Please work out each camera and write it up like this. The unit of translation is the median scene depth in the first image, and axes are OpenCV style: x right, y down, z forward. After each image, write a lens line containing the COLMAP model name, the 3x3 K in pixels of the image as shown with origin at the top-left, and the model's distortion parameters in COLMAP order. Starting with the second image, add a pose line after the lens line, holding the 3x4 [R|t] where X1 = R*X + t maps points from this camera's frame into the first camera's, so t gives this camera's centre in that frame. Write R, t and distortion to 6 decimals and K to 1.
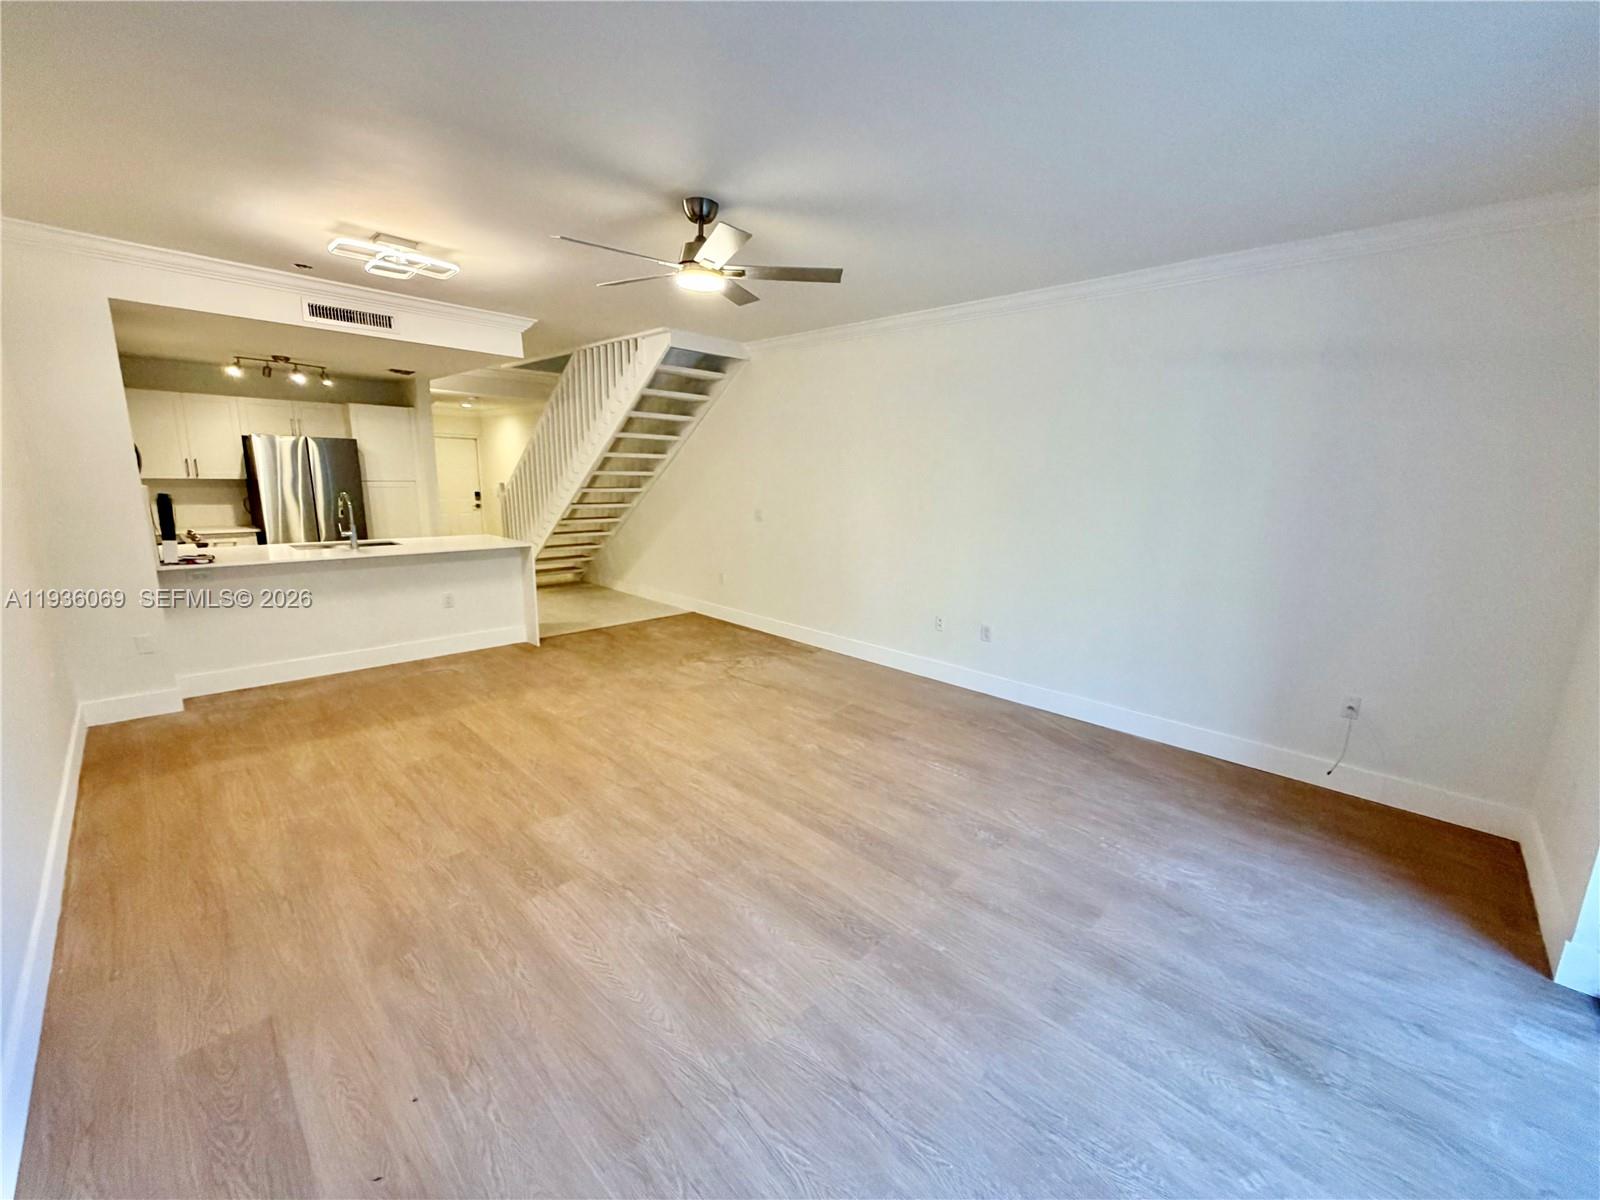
lens RADIAL K [[643.1, 0, 803.5], [0, 643.1, 592.7], [0, 0, 1]] dist [0.000945, 0.000098]
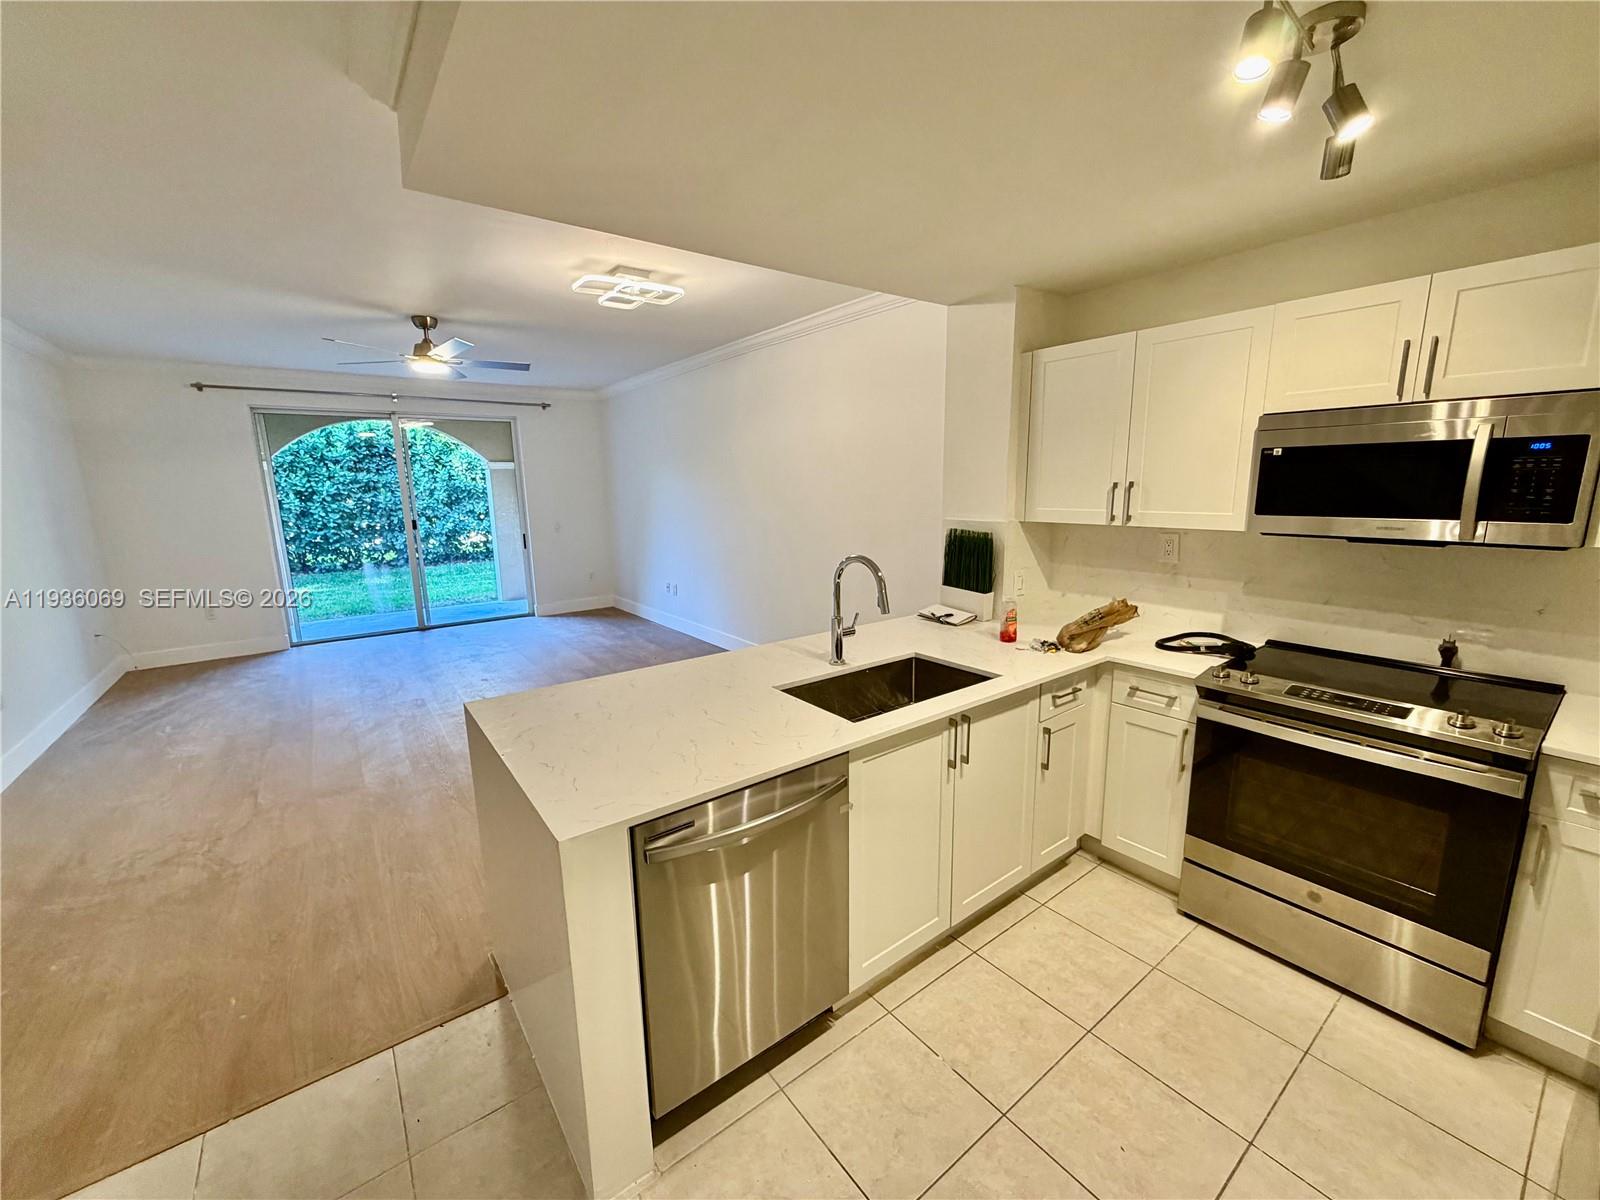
lens RADIAL K [[643.1, 0, 805.0], [0, 643.1, 597.8], [0, 0, 1]] dist [0.000945, 0.000098]
pose [[-0.987519, -0.035530, 0.153439, -0.849243], [0.021300, 0.935146, 0.353621, -0.329900], [-0.156052, 0.352475, -0.922718, 1.641001]]
